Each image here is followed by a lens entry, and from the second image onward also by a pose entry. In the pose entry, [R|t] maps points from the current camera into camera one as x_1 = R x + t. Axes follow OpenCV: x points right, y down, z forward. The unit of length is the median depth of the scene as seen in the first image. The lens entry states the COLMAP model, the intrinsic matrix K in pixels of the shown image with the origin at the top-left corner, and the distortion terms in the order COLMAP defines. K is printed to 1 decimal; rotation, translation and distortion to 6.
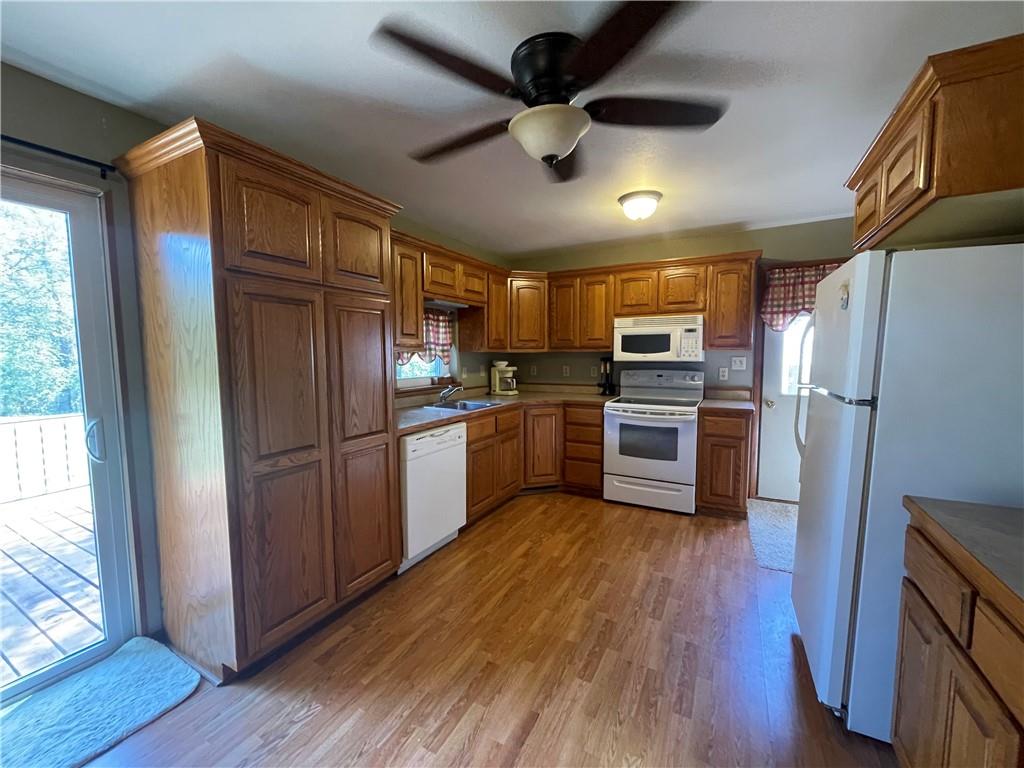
lens RADIAL K [[414.6, 0, 508.0], [0, 414.6, 387.0], [0, 0, 1]] dist [-0.005156, 0.001240]
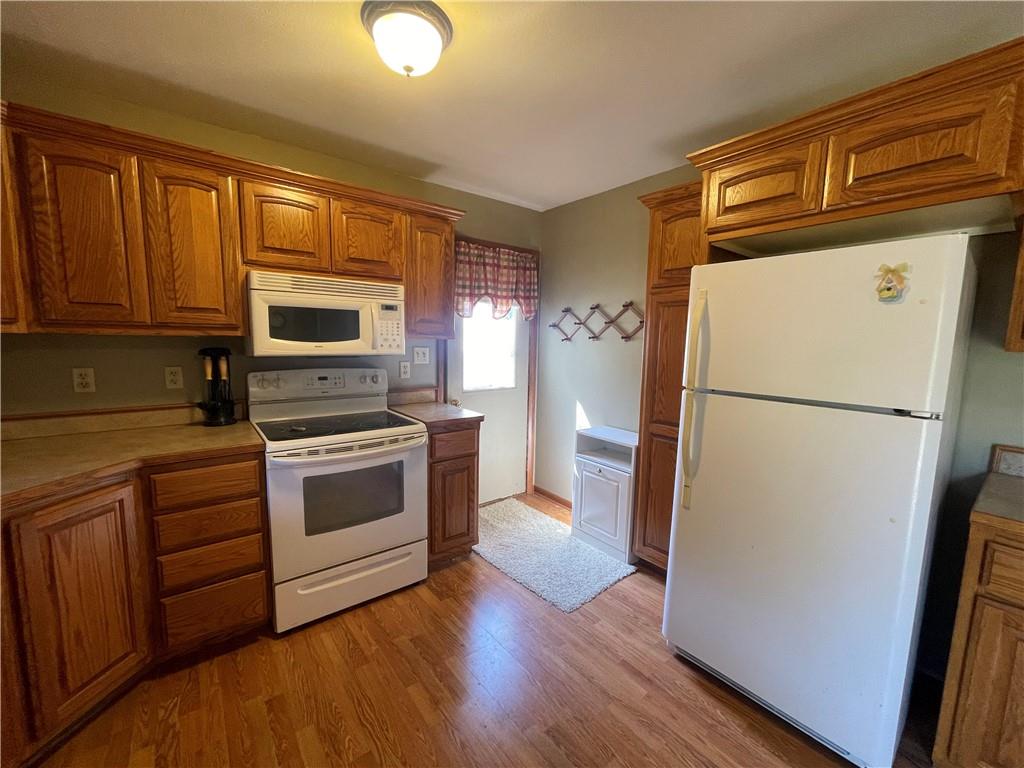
lens RADIAL K [[414.6, 0, 514.6], [0, 414.6, 385.6], [0, 0, 1]] dist [-0.005156, 0.001240]
pose [[0.381841, -0.091051, 0.919732, -0.099050], [0.053142, 0.995652, 0.076504, -0.055812], [-0.922699, 0.019664, 0.385019, 0.590690]]
